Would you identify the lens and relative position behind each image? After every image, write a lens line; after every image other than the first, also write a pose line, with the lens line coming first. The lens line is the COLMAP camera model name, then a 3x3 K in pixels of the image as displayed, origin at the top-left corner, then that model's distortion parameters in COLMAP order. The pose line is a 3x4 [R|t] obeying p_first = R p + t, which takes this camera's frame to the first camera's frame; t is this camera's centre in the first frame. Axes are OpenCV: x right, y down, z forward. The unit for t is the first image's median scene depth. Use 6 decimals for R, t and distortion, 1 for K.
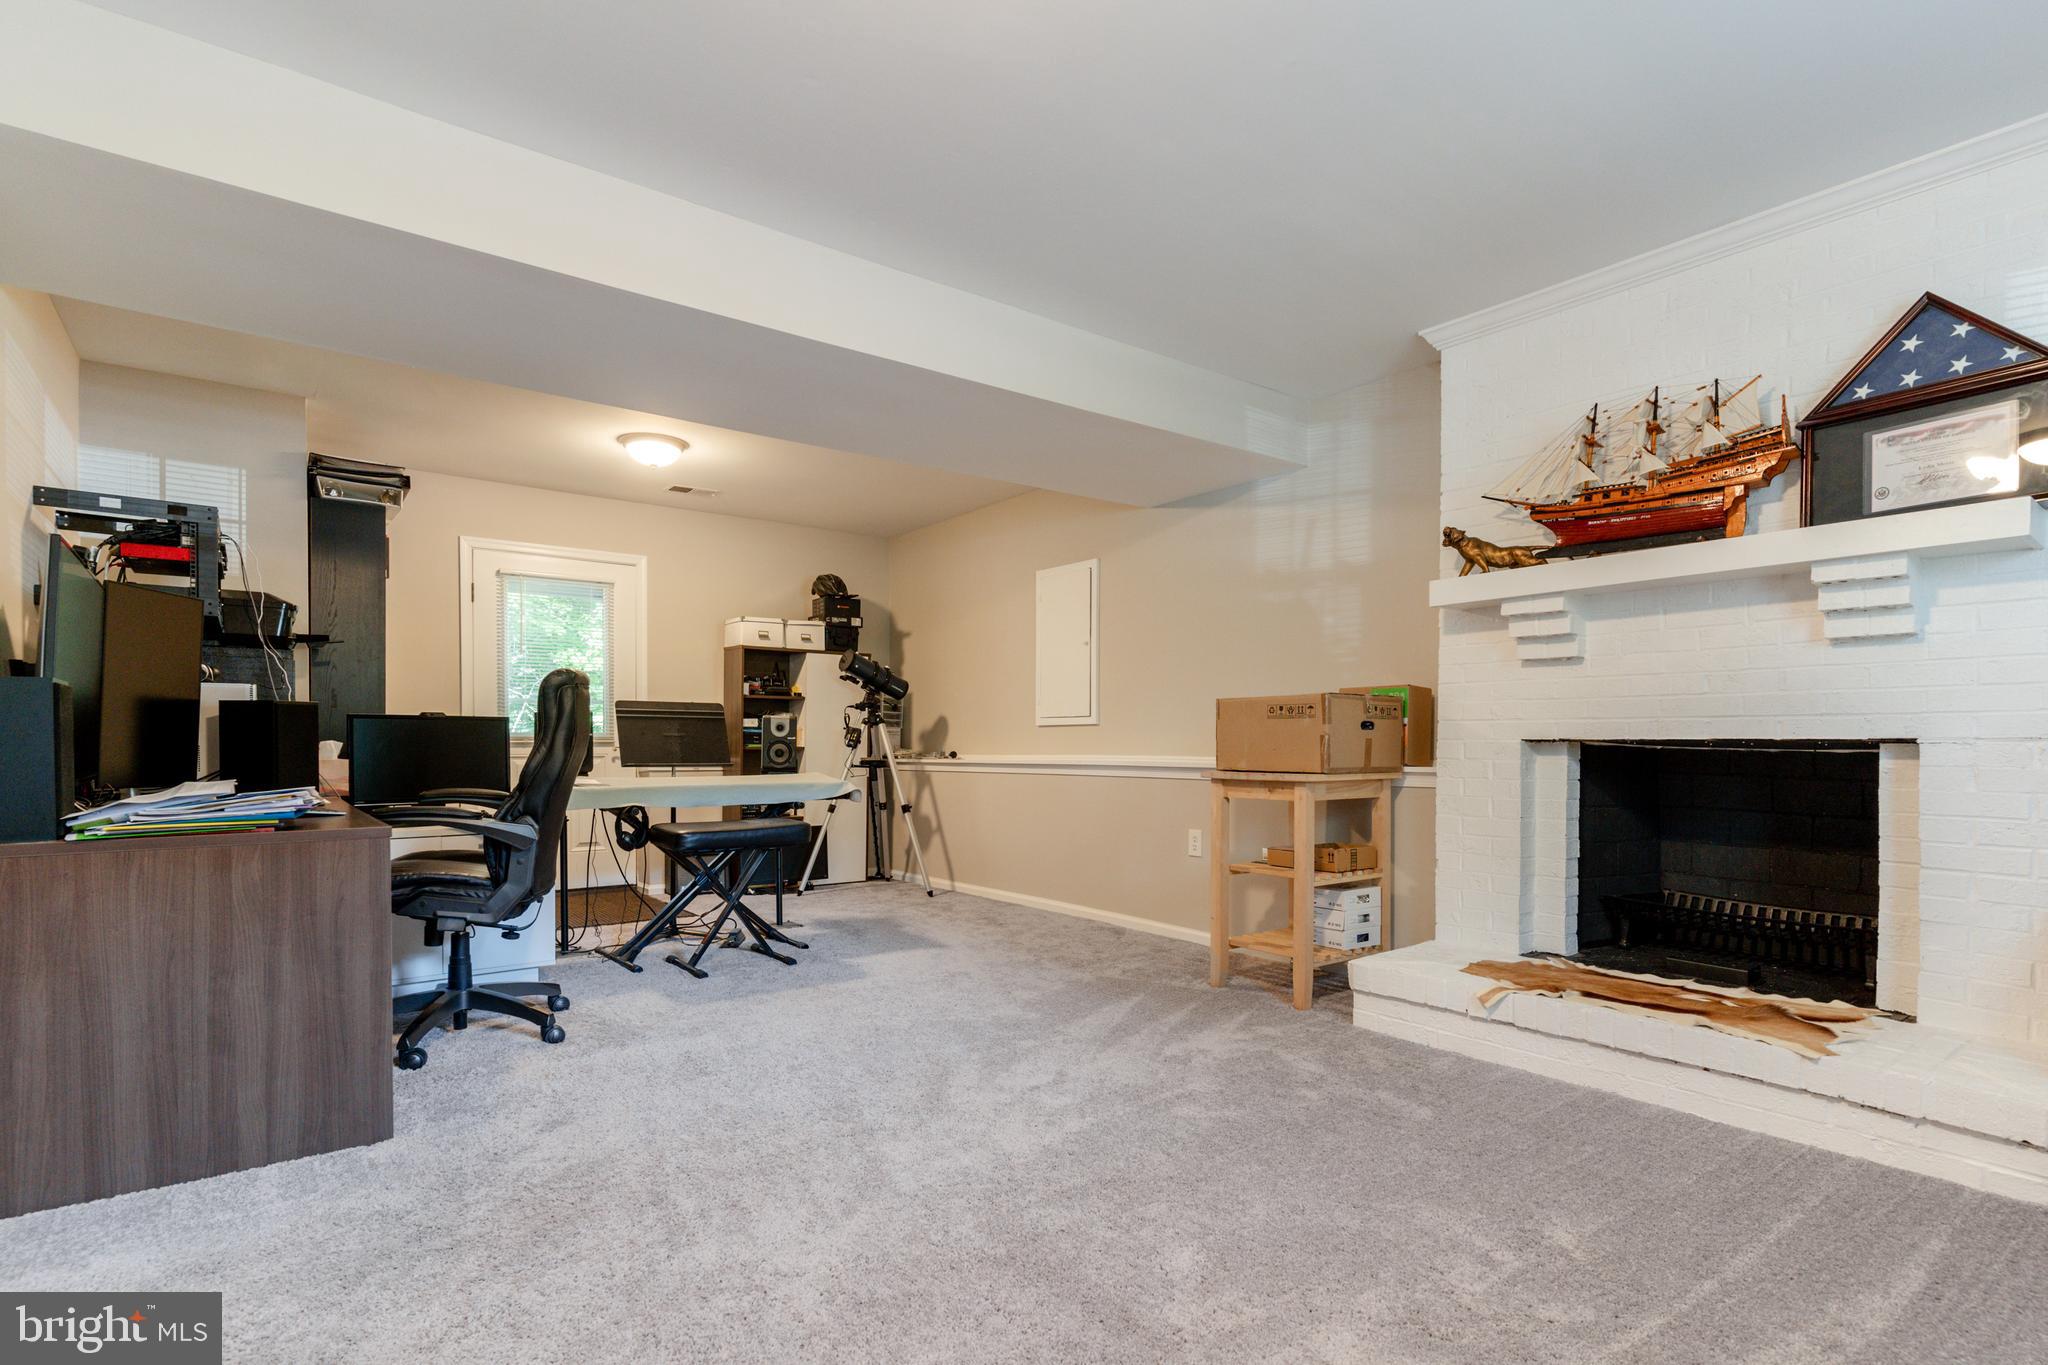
lens RADIAL K [[979.4, 0, 1016.6], [0, 979.4, 762.0], [0, 0, 1]] dist [0.004721, 0.000337]
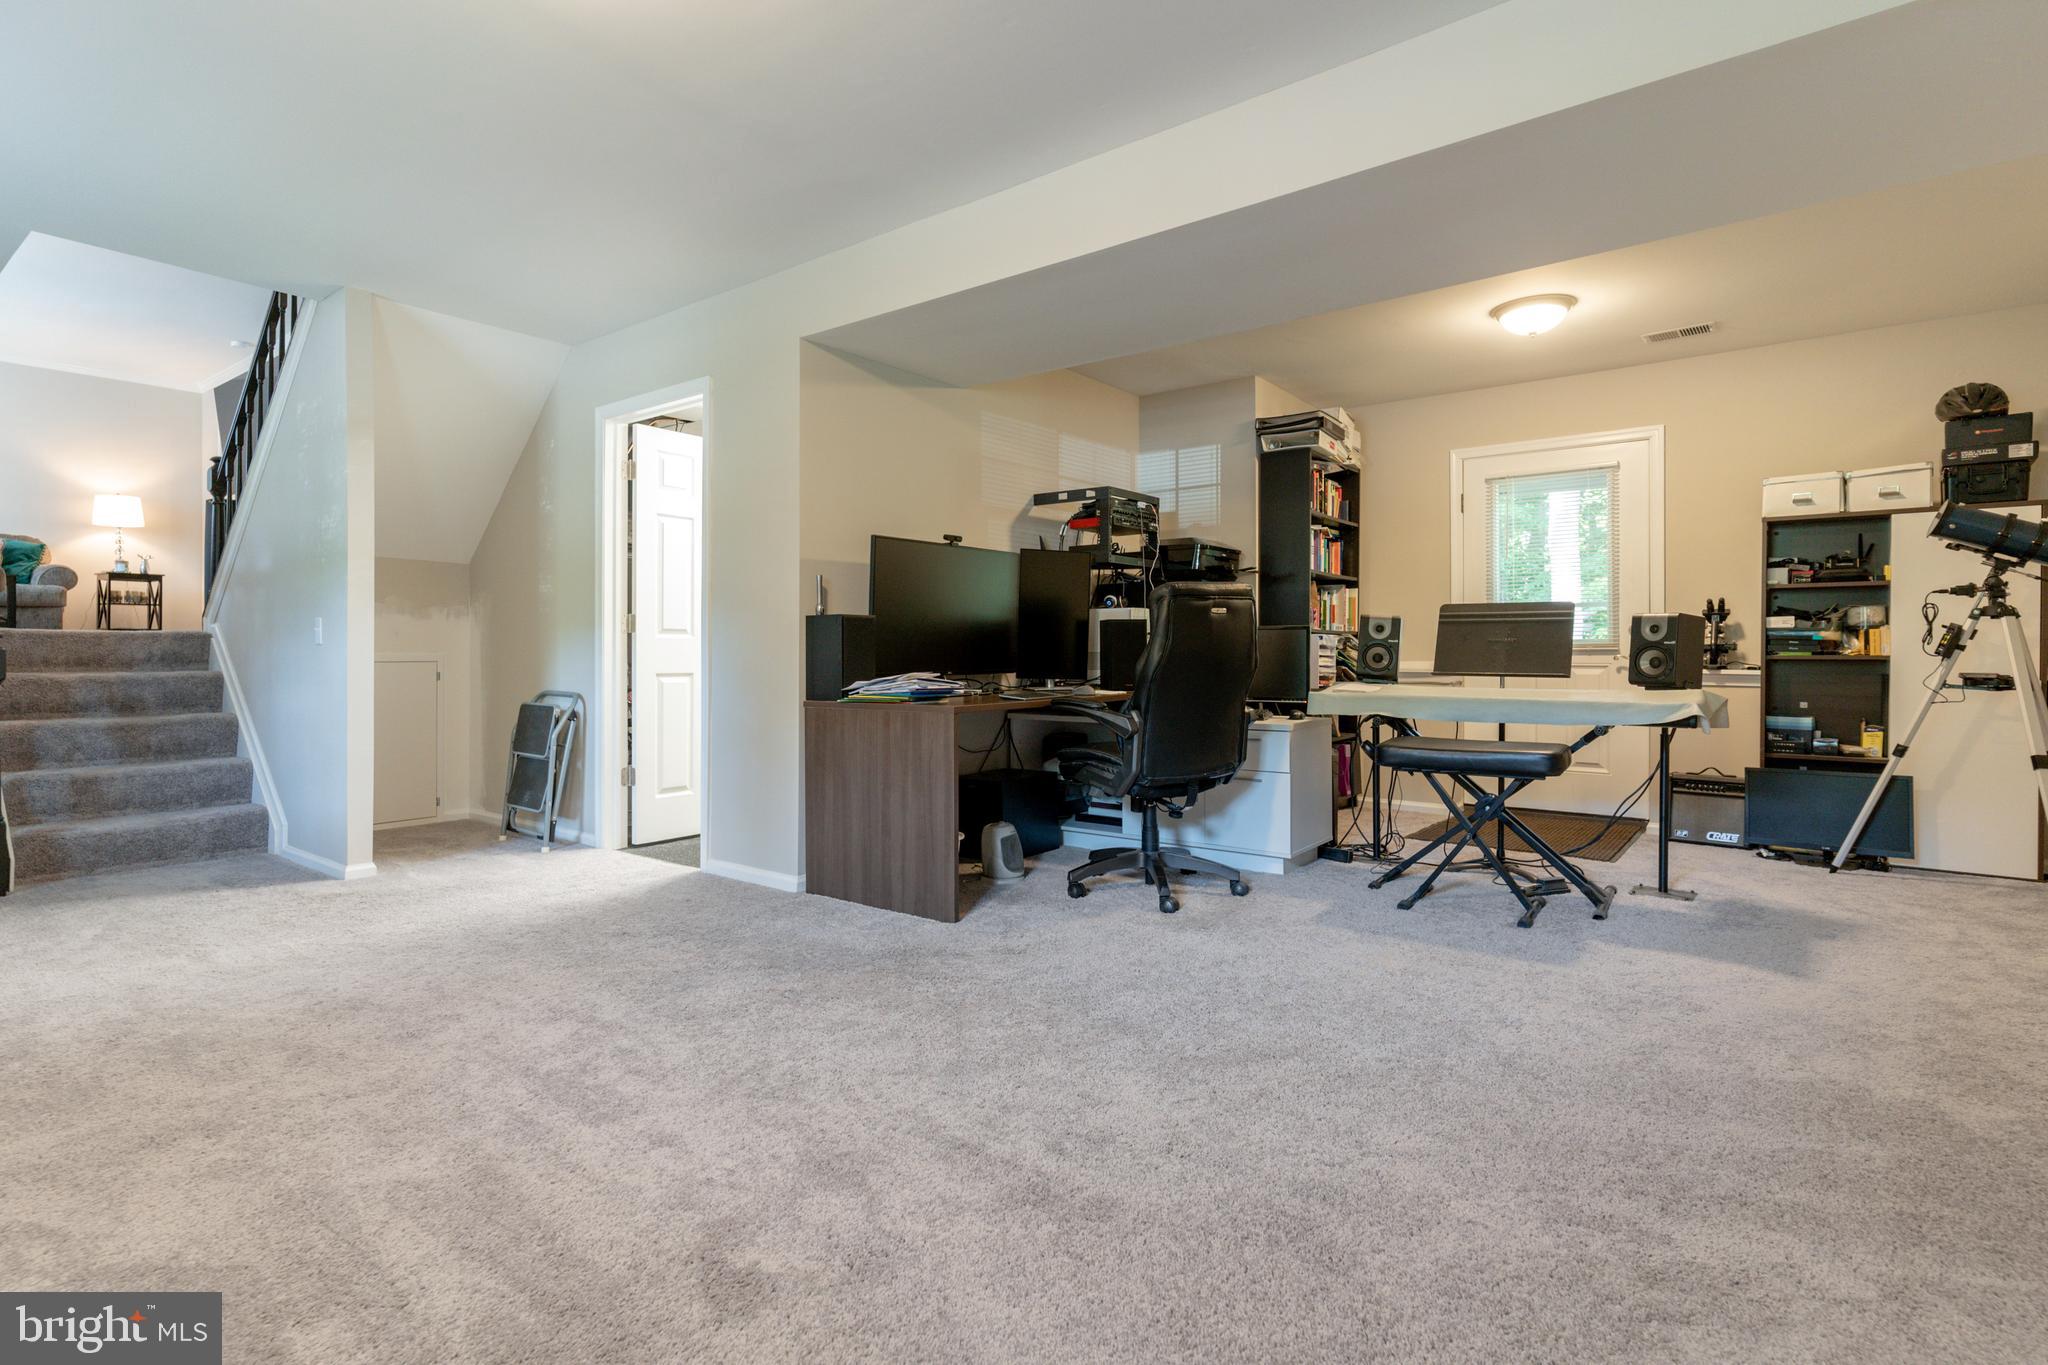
lens RADIAL K [[999.9, 0, 1026.0], [0, 999.9, 666.6], [0, 0, 1]] dist [-0.007358, -0.000967]
pose [[0.258355, 0.008383, -0.966014, 0.398965], [-0.018140, 0.999828, 0.003825, 0.000237], [0.965880, 0.016536, 0.258463, 0.359820]]
